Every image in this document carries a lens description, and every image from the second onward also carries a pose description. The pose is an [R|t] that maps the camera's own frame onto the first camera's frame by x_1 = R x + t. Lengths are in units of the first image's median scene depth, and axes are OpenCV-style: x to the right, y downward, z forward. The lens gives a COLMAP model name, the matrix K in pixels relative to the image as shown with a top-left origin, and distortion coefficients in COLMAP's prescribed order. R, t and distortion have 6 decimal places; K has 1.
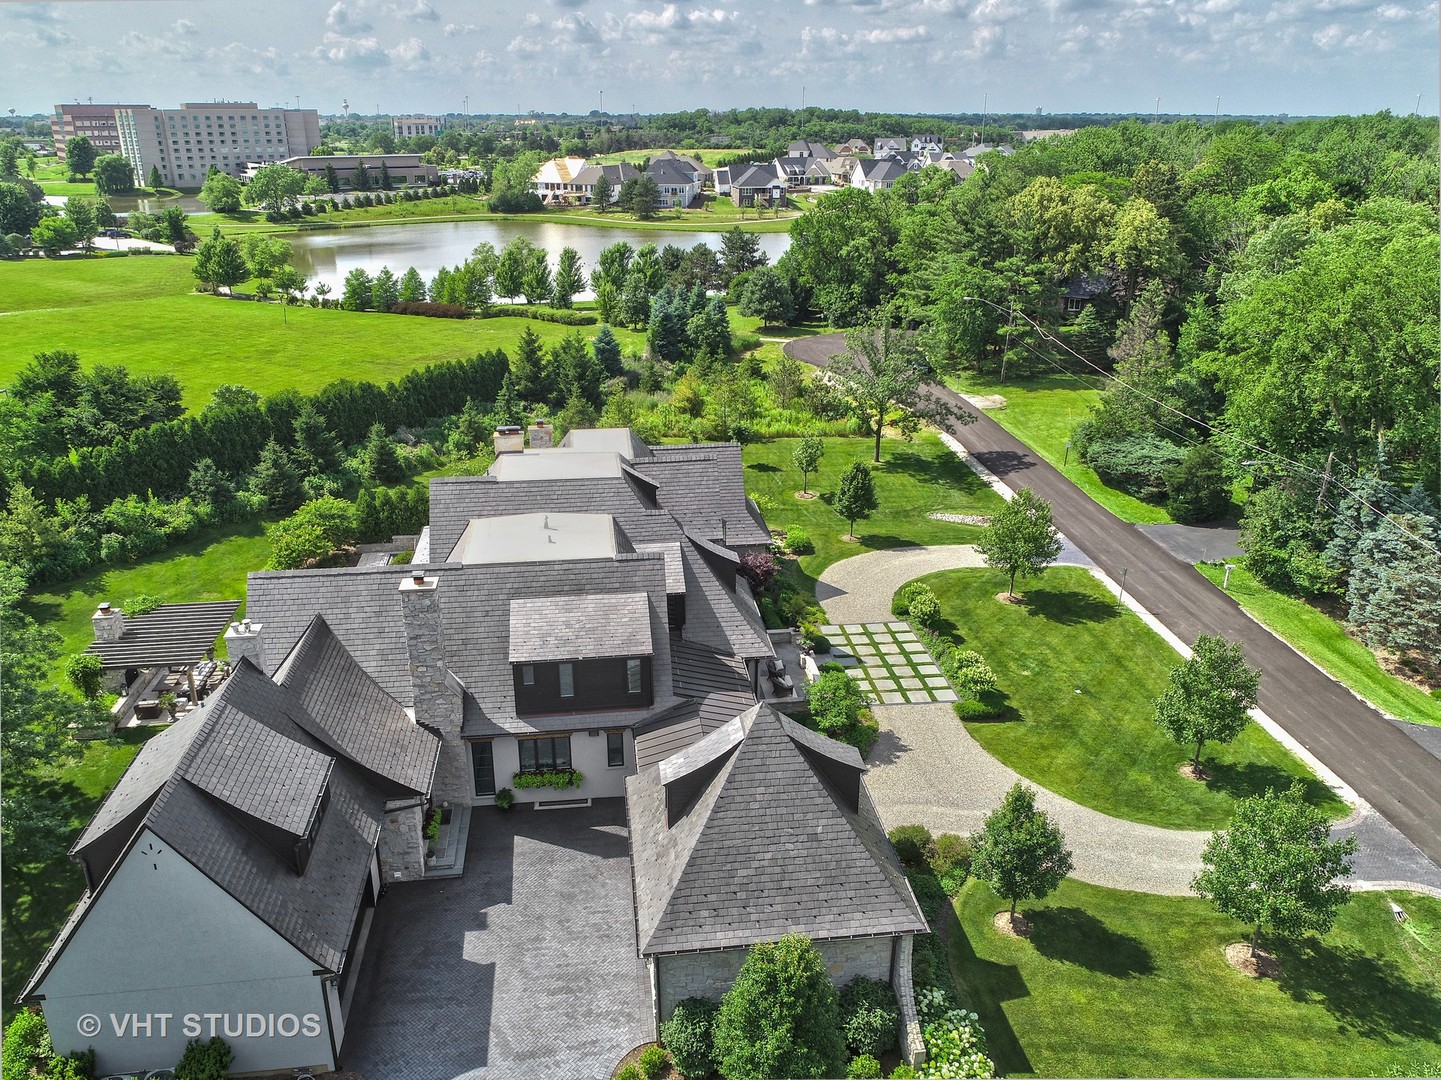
lens RADIAL K [[1081.9, 0, 715.1], [0, 1081.9, 598.1], [0, 0, 1]] dist [0.001653, 0.001616]
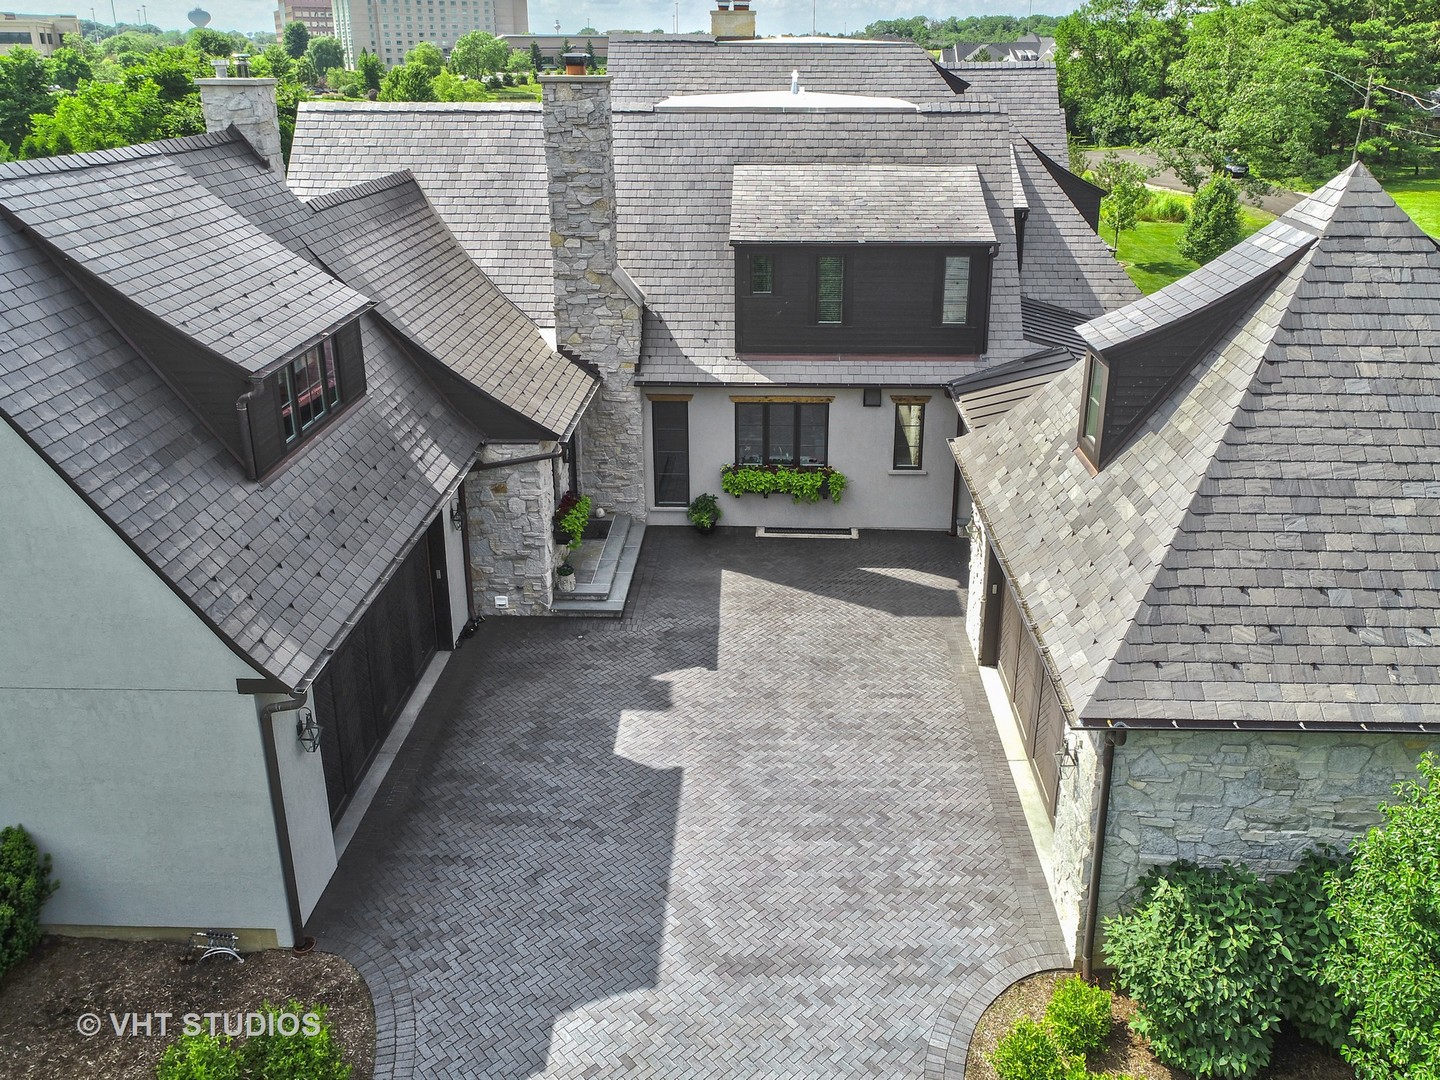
lens RADIAL K [[1033.9, 0, 720.0], [0, 1033.9, 540.0], [0, 0, 1]] dist [0.002268, -0.000018]
pose [[0.986715, 0.048806, -0.154955, -0.106367], [-0.054915, 0.997863, -0.035394, 0.223004], [0.152897, 0.043433, 0.987287, 0.489176]]
